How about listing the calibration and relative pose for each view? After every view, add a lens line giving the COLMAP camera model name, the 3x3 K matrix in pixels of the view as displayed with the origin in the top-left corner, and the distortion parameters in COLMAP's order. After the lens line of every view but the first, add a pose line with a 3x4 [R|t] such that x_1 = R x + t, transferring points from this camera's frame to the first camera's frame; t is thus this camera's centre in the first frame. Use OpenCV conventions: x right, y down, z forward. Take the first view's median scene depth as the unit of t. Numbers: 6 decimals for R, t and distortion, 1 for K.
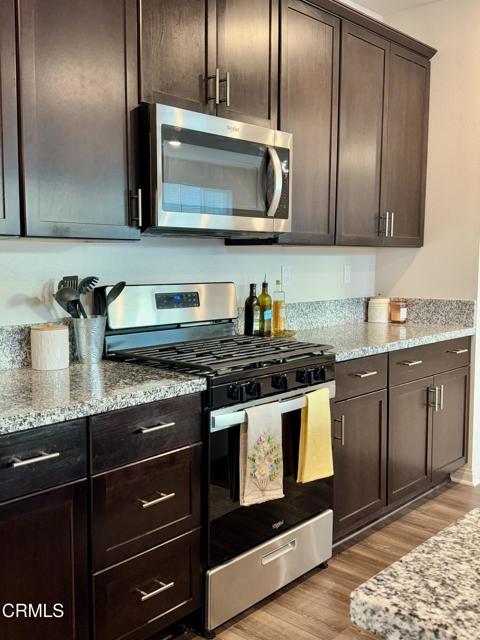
lens RADIAL K [[667.2, 0, 239.5], [0, 667.2, 321.1], [0, 0, 1]] dist [0.036079, 0.000000]
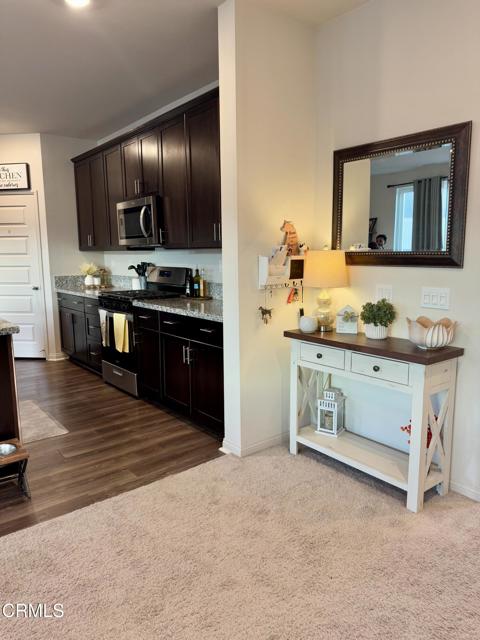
lens RADIAL K [[454.5, 0, 243.4], [0, 454.5, 317.7], [0, 0, 1]] dist [0.055531, -0.057959]
pose [[-0.154280, 0.141614, -0.977826, 1.684046], [-0.084211, 0.984189, 0.155823, -0.174627], [0.984432, 0.106384, -0.139915, 1.725393]]
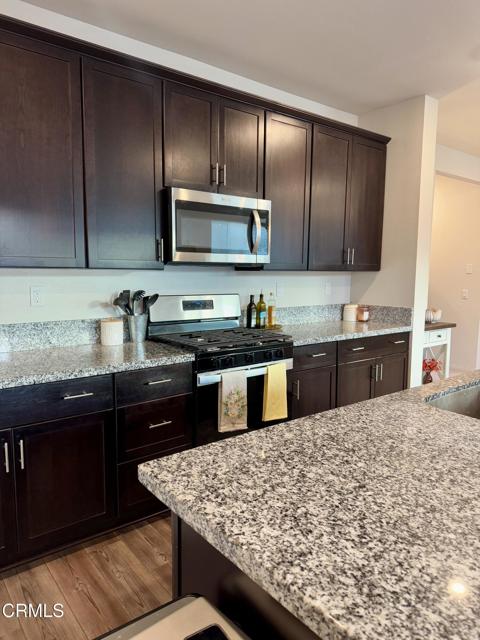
lens RADIAL K [[454.5, 0, 242.5], [0, 454.5, 320.1], [0, 0, 1]] dist [0.055531, -0.057959]
pose [[0.987223, 0.023452, -0.157610, 0.214698], [-0.021639, 0.999679, 0.013207, -0.013193], [0.157869, -0.009628, 0.987413, -0.084363]]
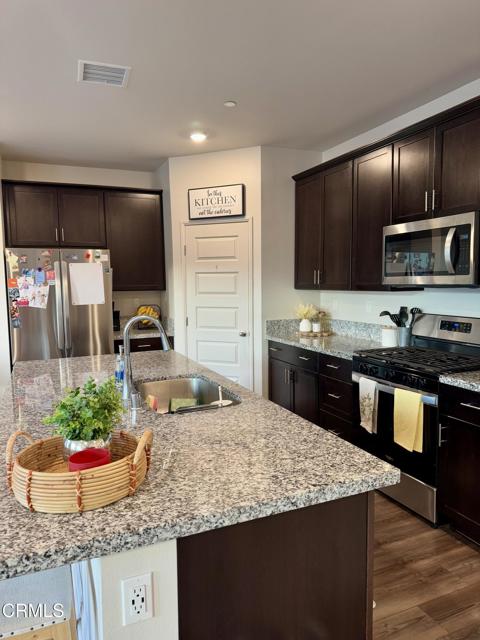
lens RADIAL K [[454.5, 0, 239.8], [0, 454.5, 323.3], [0, 0, 1]] dist [0.055531, -0.057959]
pose [[-0.420758, 0.088844, -0.902812, 1.269330], [-0.073883, 0.988531, 0.131713, -0.165869], [0.904159, 0.122122, -0.409368, 1.112110]]
